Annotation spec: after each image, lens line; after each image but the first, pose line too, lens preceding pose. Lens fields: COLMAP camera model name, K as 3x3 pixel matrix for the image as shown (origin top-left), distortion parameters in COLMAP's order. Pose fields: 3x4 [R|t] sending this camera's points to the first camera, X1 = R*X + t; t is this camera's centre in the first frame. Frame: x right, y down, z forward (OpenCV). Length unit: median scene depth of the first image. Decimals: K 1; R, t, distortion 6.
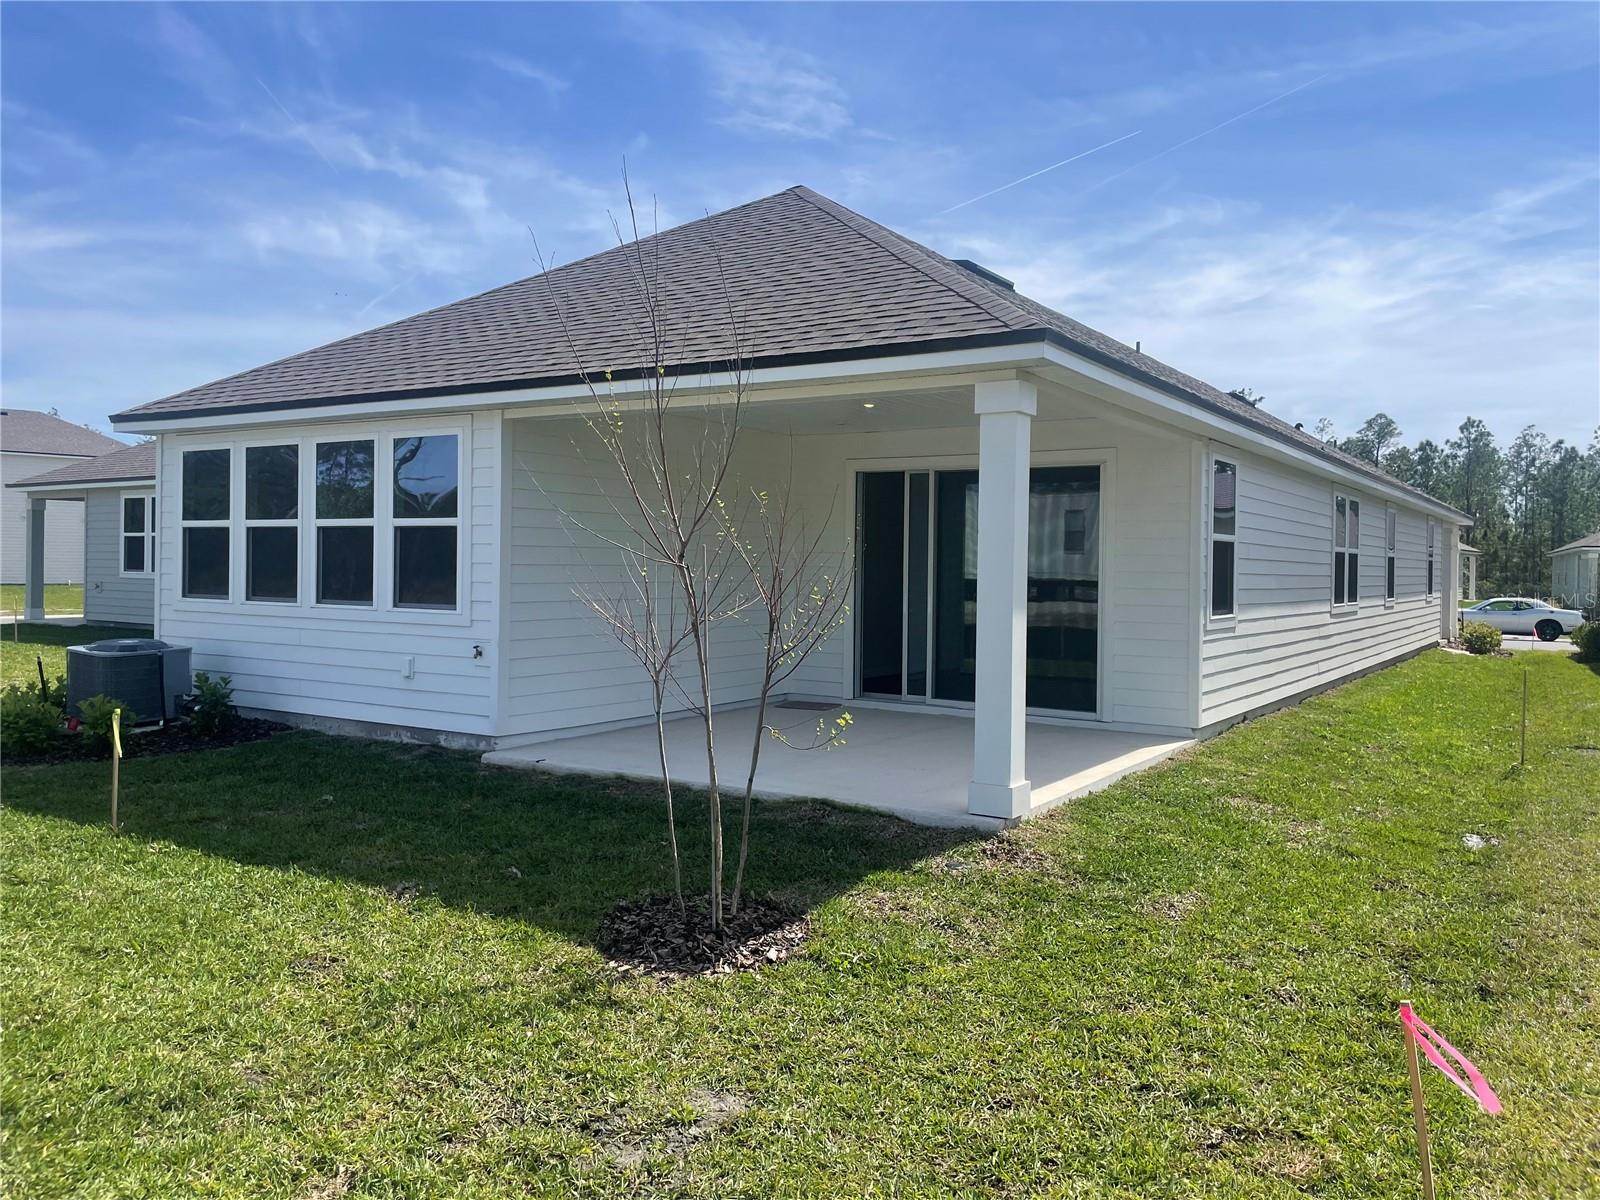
lens RADIAL K [[1243.5, 0, 804.1], [0, 1243.5, 559.1], [0, 0, 1]] dist [0.062076, -0.062826]
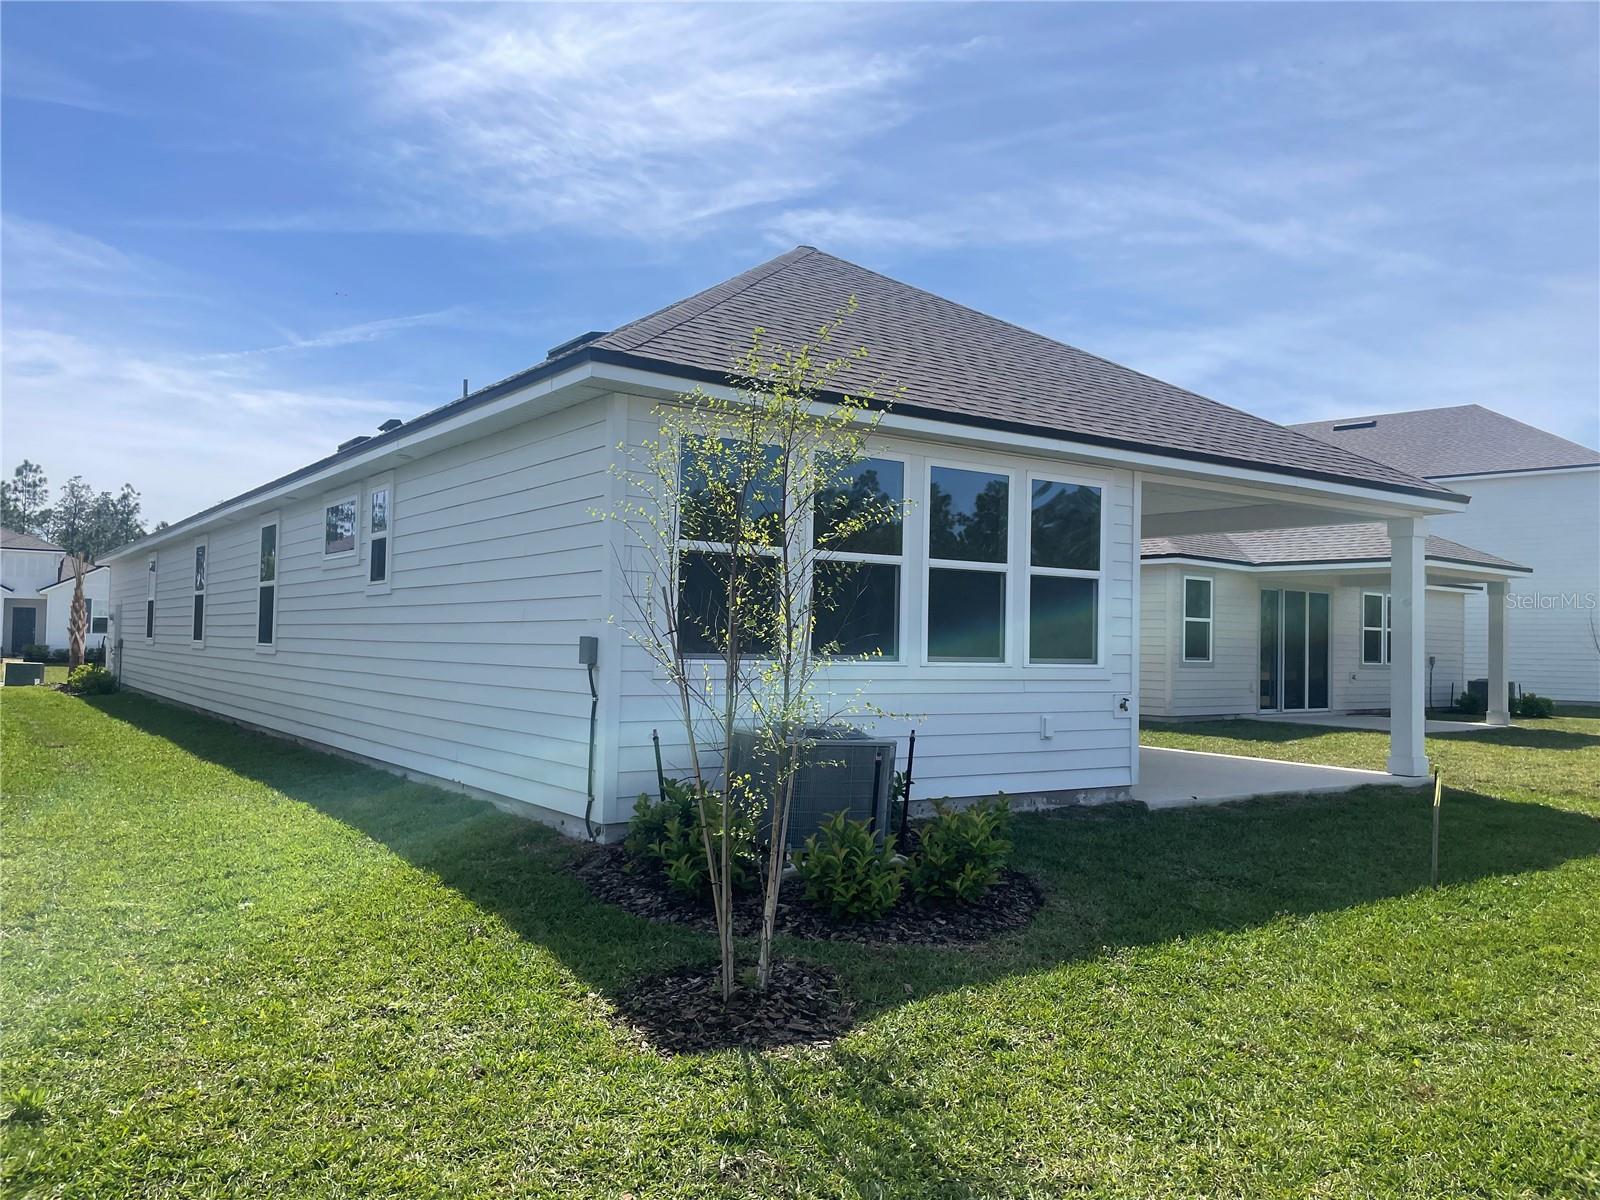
lens RADIAL K [[1241.0, 0, 847.5], [0, 1241.0, 599.5], [0, 0, 1]] dist [0.089898, -0.129509]
pose [[0.348259, 0.027271, 0.937001, -0.597001], [-0.017729, 0.999590, -0.022503, 0.007081], [-0.937231, -0.008775, 0.348600, 0.394114]]
